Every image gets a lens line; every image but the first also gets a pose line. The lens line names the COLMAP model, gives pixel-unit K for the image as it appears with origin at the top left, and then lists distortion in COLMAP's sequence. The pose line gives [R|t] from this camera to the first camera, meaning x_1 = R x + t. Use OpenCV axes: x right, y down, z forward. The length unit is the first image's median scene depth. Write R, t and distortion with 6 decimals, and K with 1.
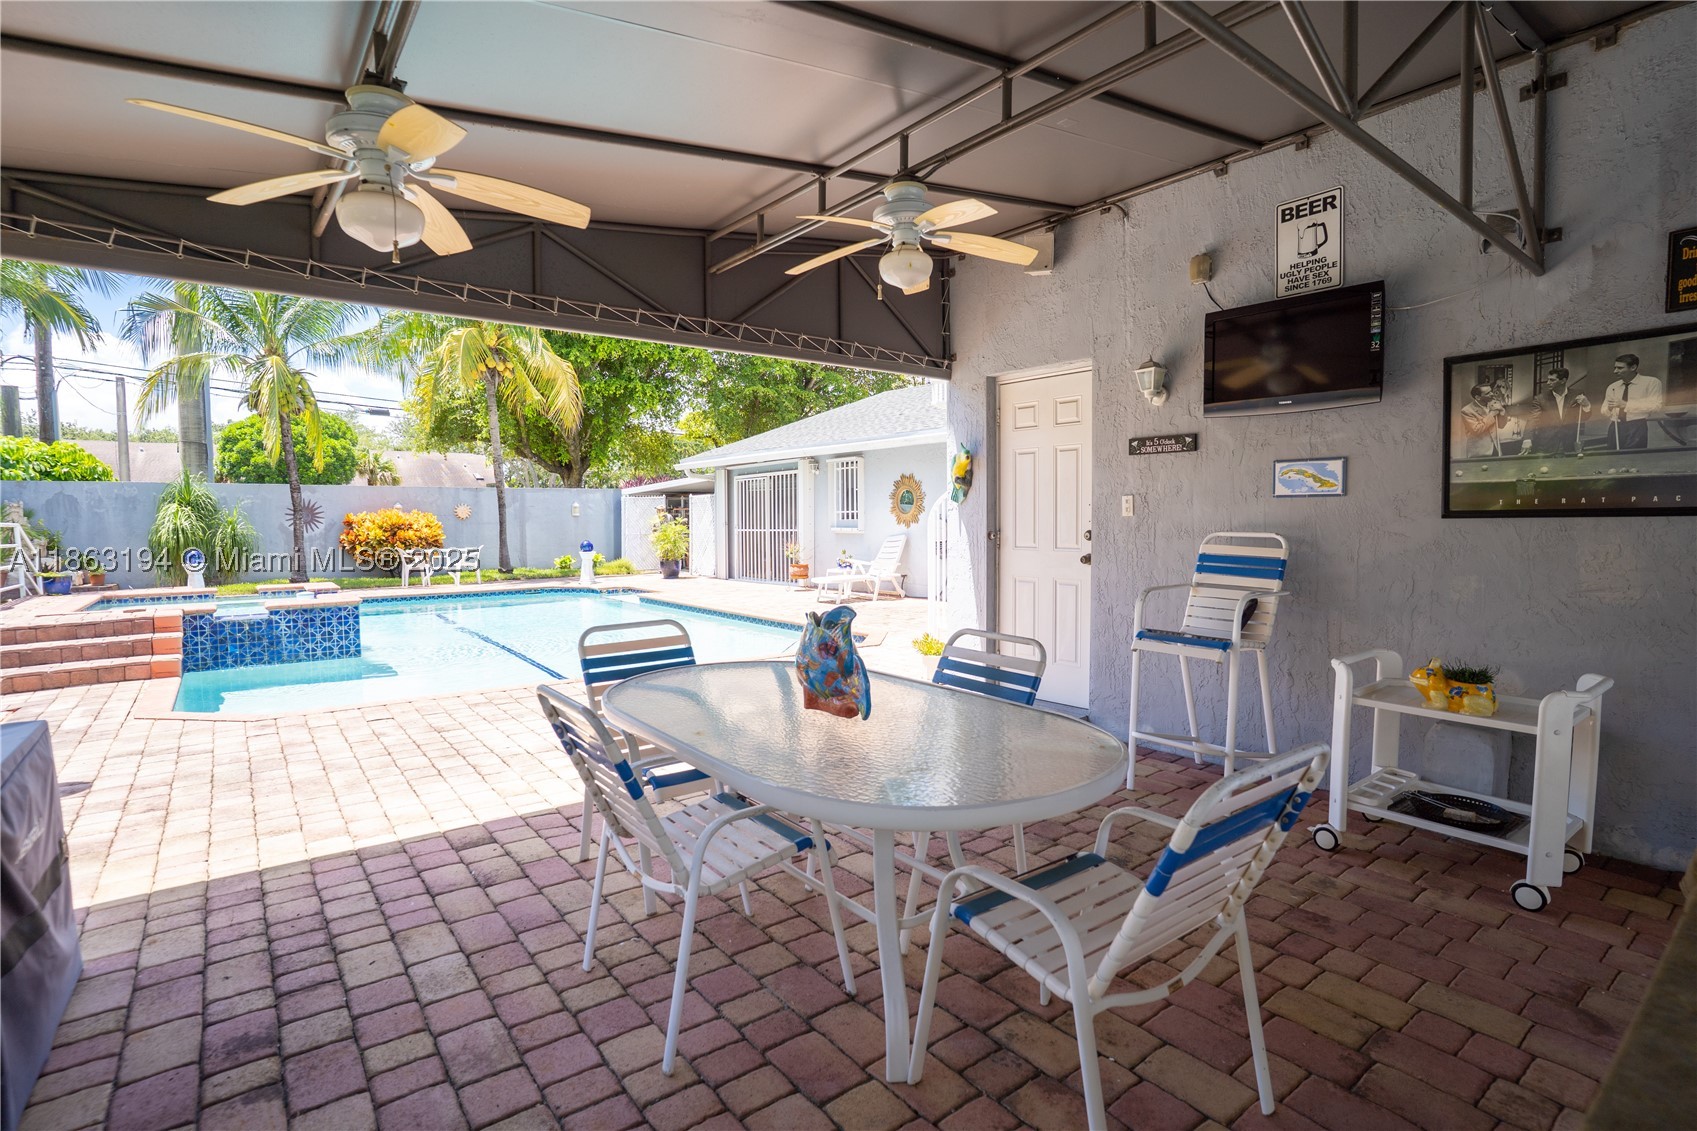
lens RADIAL K [[819.5, 0, 848.5], [0, 819.5, 565.5], [0, 0, 1]] dist [0.002374, 0.000453]
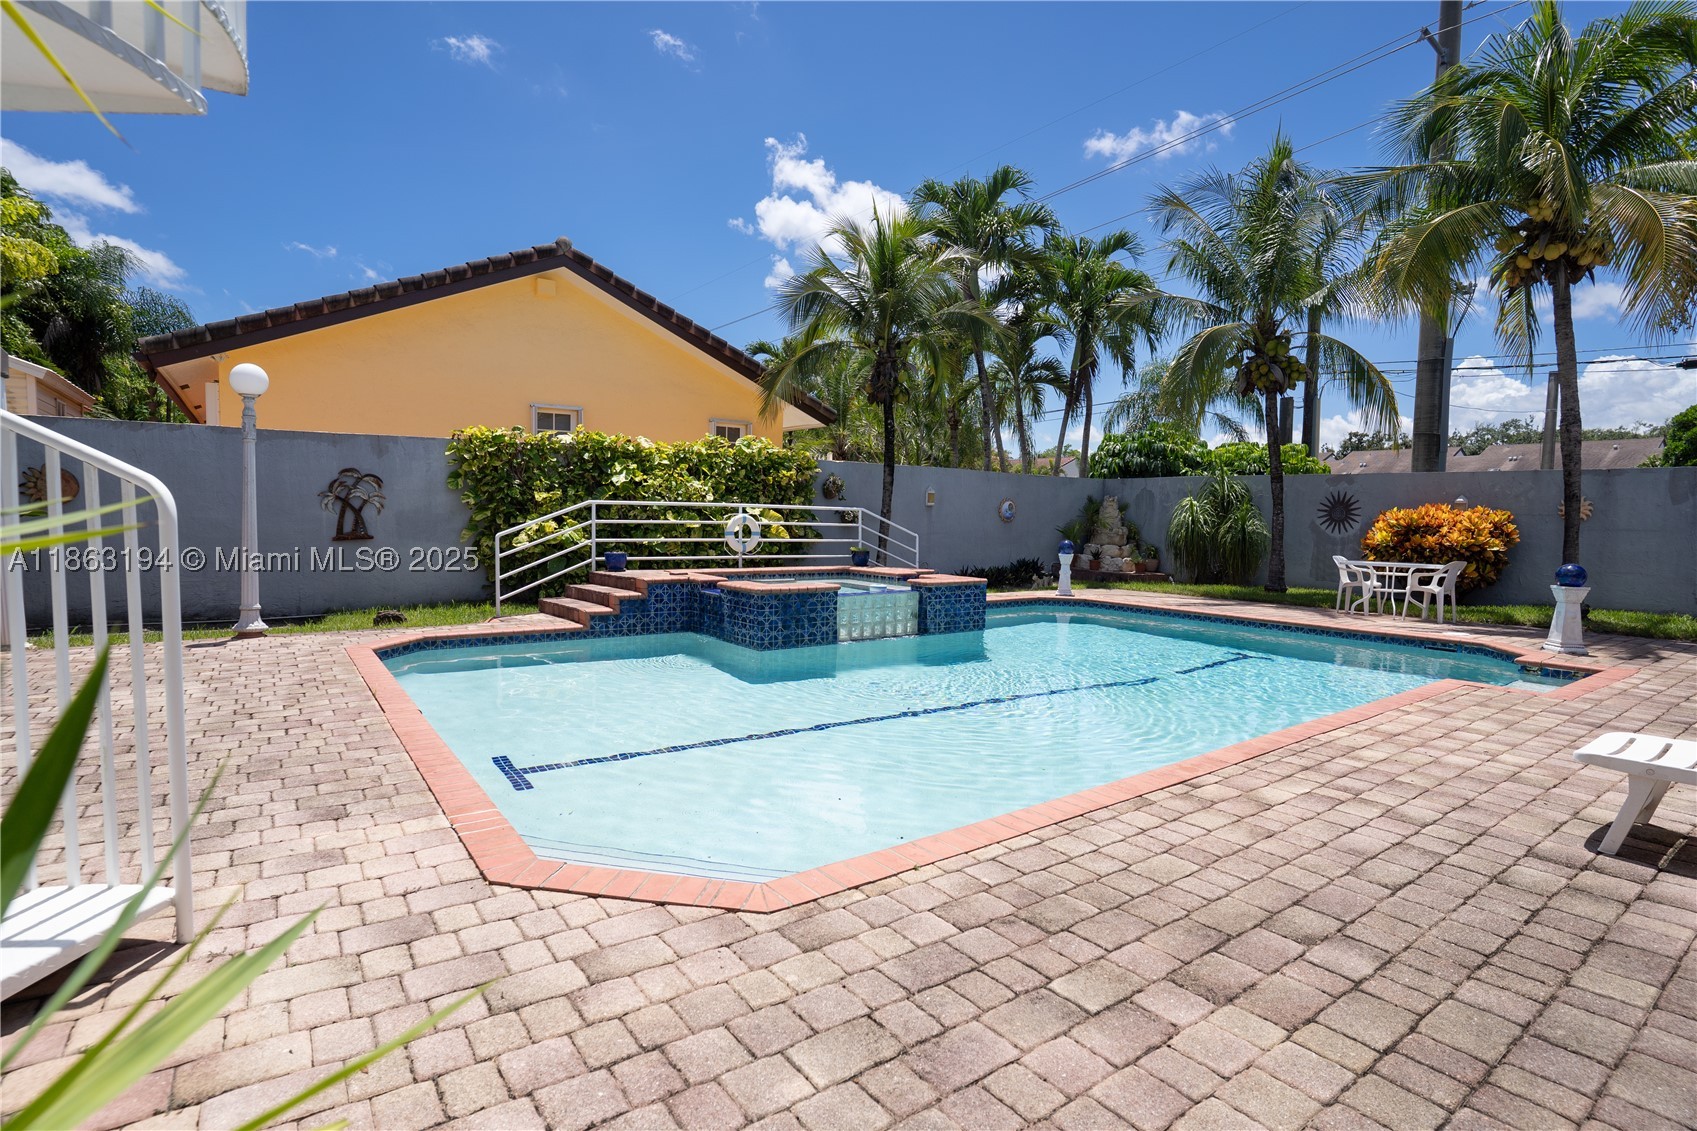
lens RADIAL K [[819.5, 0, 848.5], [0, 819.5, 565.5], [0, 0, 1]] dist [0.002374, 0.000453]
pose [[0.020632, 0.075862, -0.996905, 0.187089], [-0.079653, 0.994072, 0.073998, -0.031063], [0.996609, 0.077879, 0.026552, 0.528664]]
